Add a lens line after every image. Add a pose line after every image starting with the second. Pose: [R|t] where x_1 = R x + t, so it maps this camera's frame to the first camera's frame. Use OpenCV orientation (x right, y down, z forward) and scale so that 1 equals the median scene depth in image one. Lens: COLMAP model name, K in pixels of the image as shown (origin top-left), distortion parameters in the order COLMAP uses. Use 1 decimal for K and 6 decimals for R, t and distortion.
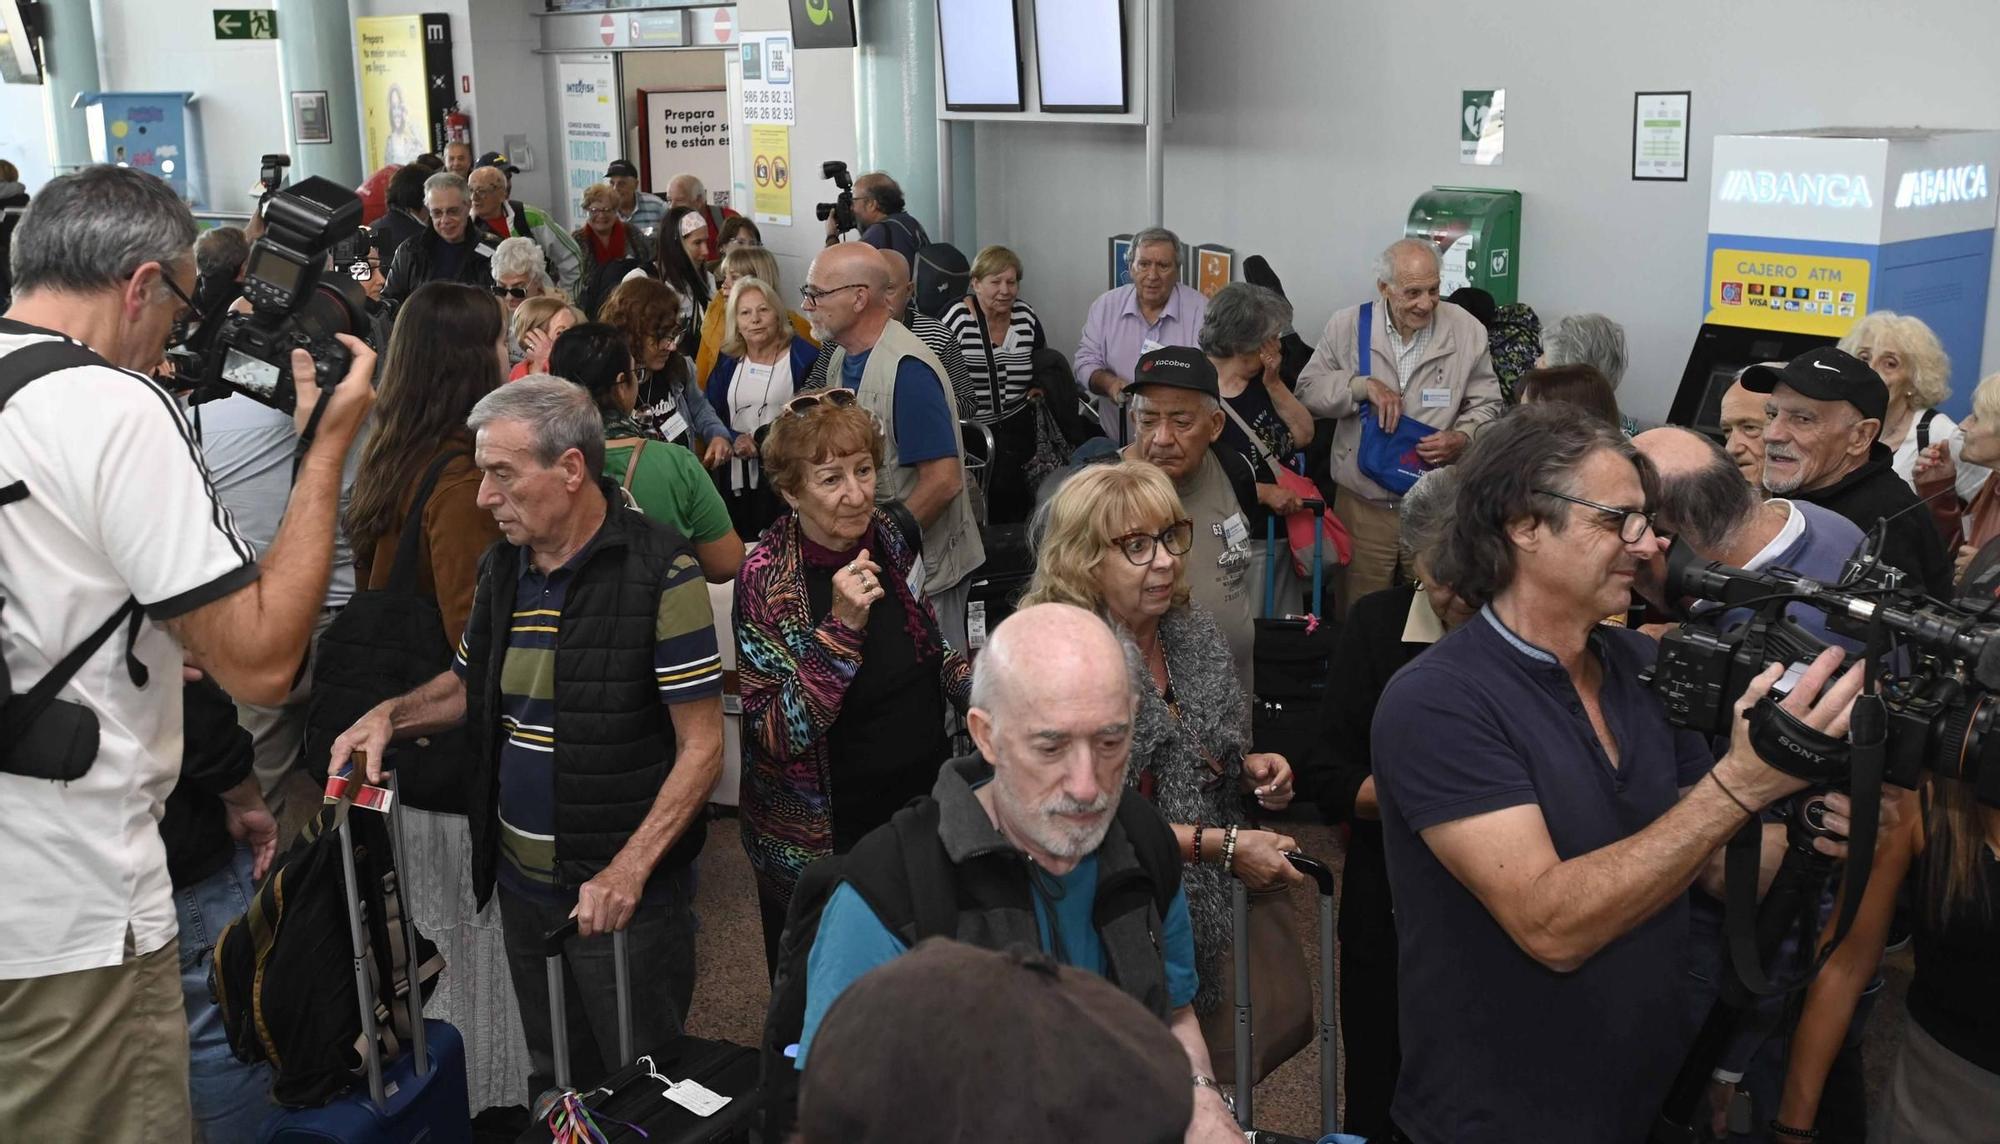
lens RADIAL K [[1905.9, 0, 990.7], [0, 1905.9, 472.4], [0, 0, 1]] dist [0.006058, 0.000000]
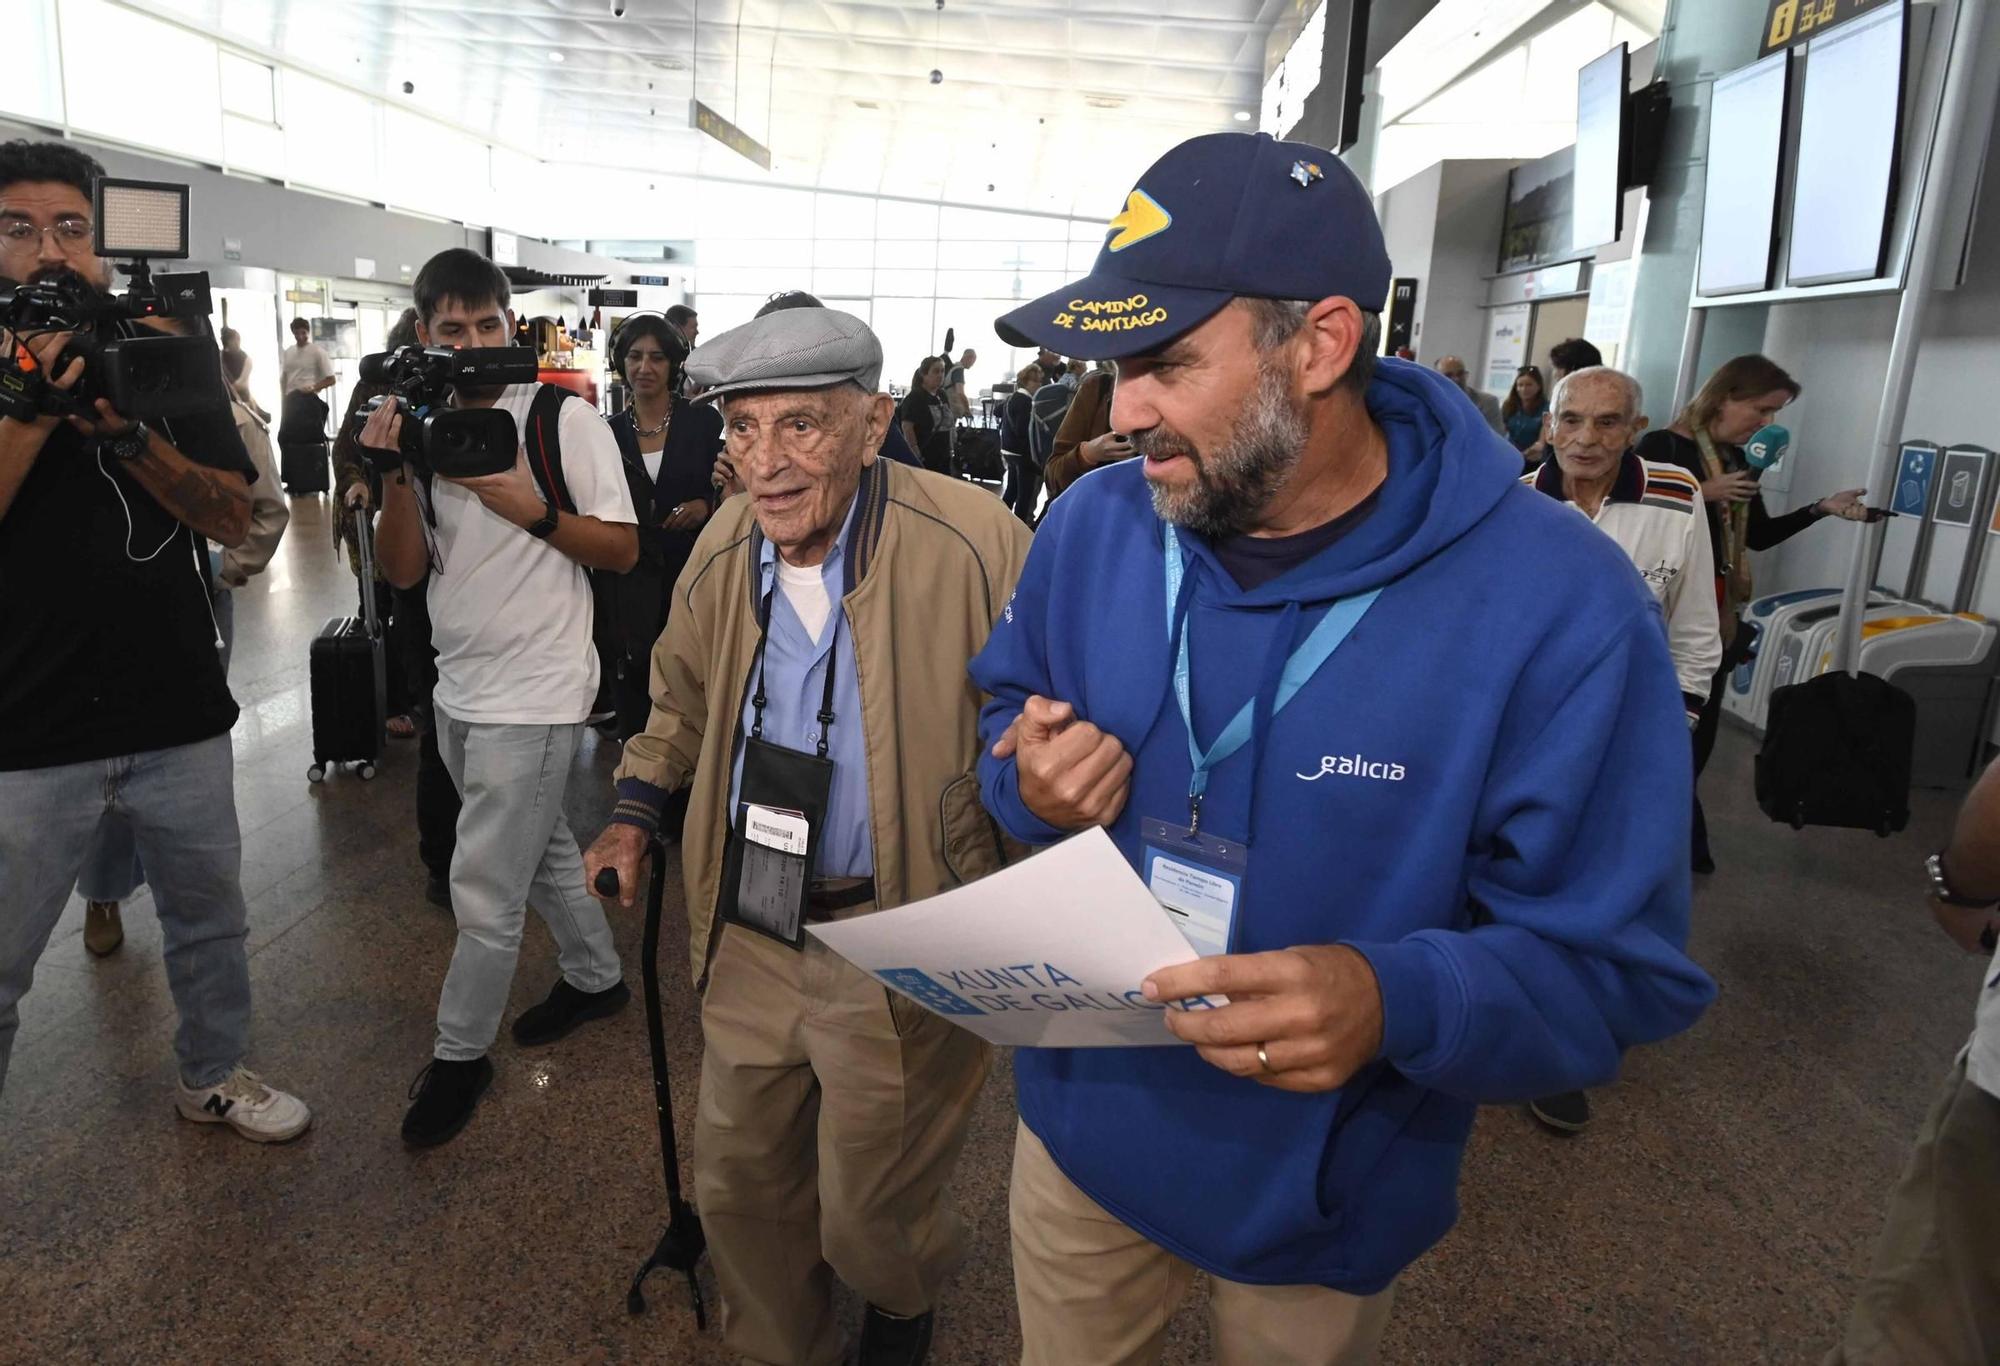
lens RADIAL K [[1132.7, 0, 807.6], [0, 1132.7, 566.0], [0, 0, 1]] dist [-0.001560, -0.002411]
pose [[0.636966, 0.176736, -0.750359, 0.090657], [-0.204080, 0.977297, 0.056948, 0.006166], [0.743388, 0.116859, 0.658573, 0.166097]]
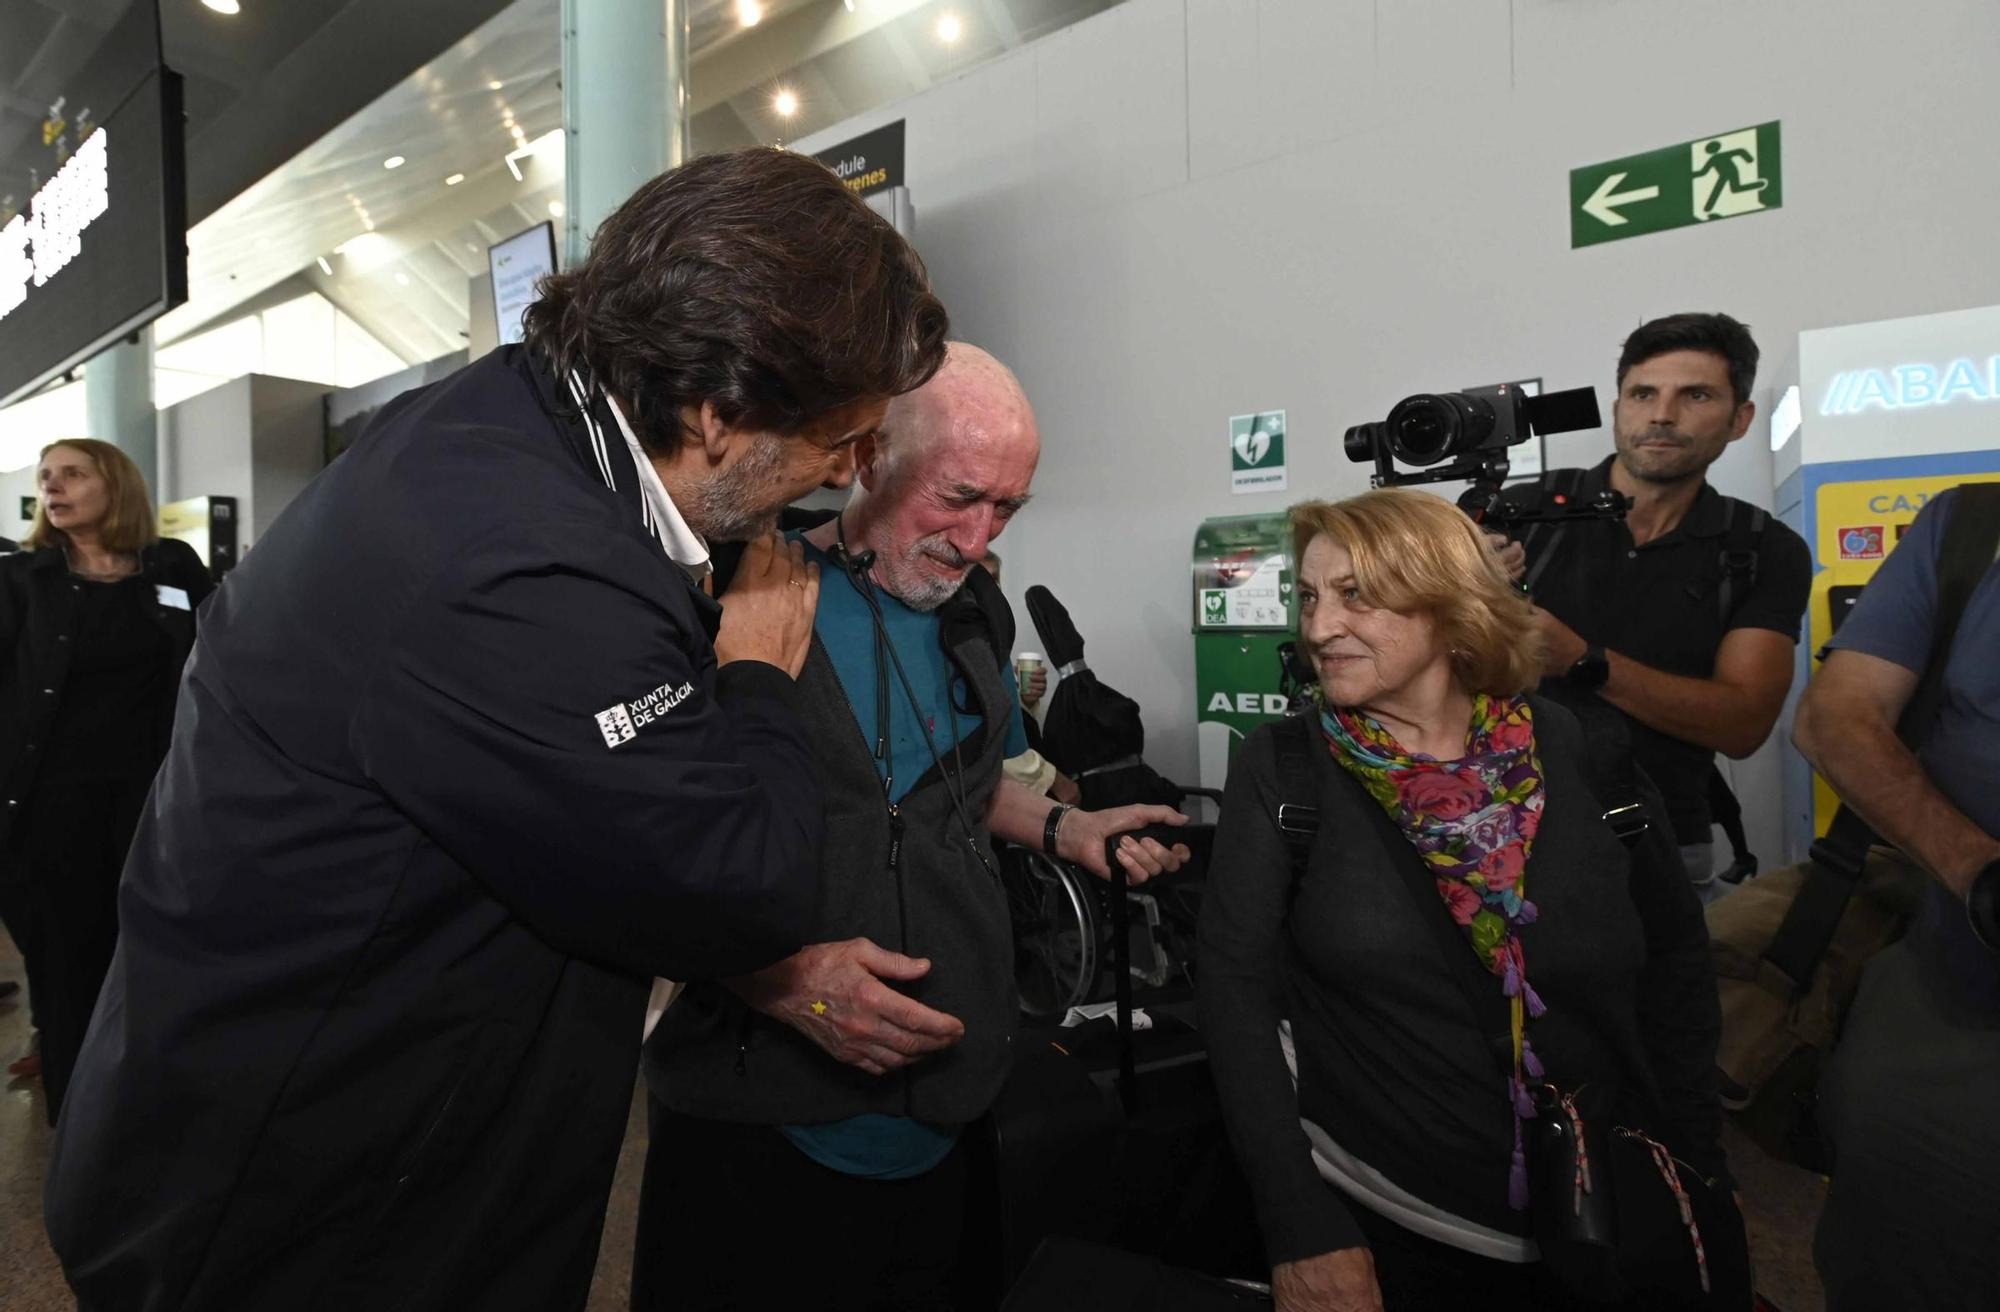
lens RADIAL K [[995.5, 0, 931.3], [0, 995.5, 598.4], [0, 0, 1]] dist [0.012871, -0.001513]
pose [[0.965212, 0.001006, 0.261465, -0.015910], [0.058536, 0.973780, -0.219833, -0.005012], [-0.254831, 0.227490, 0.939846, 0.295172]]
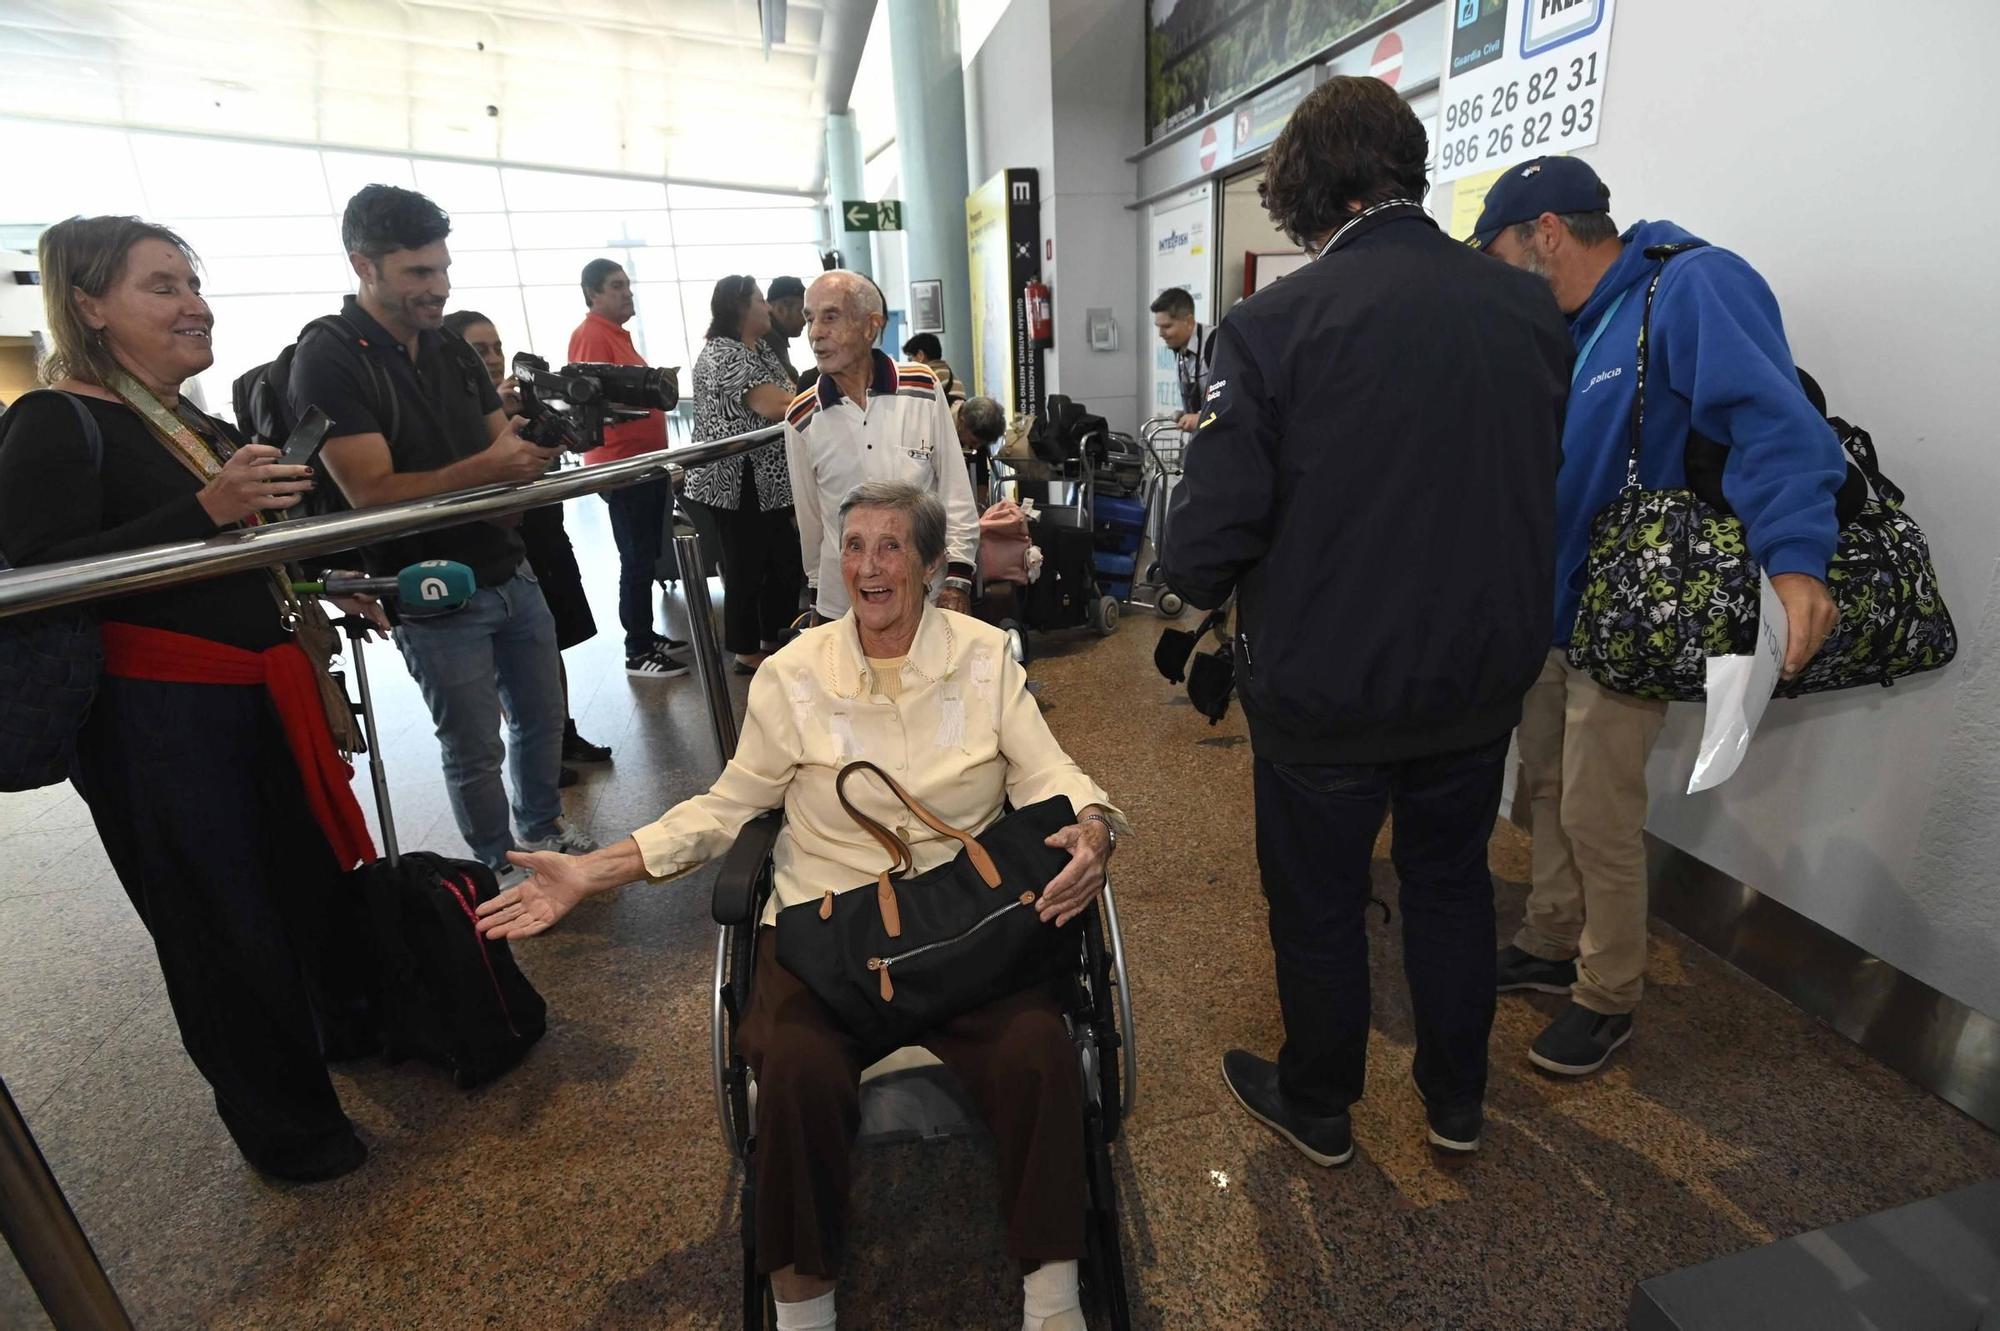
lens RADIAL K [[991.7, 0, 1005.4], [0, 991.7, 671.7], [0, 0, 1]] dist [-0.001571, 0.000044]
pose [[0.910349, 0.108320, -0.399414, -0.093787], [-0.061322, 0.989791, 0.128662, -0.071644], [0.409273, -0.092634, 0.907698, 0.585581]]
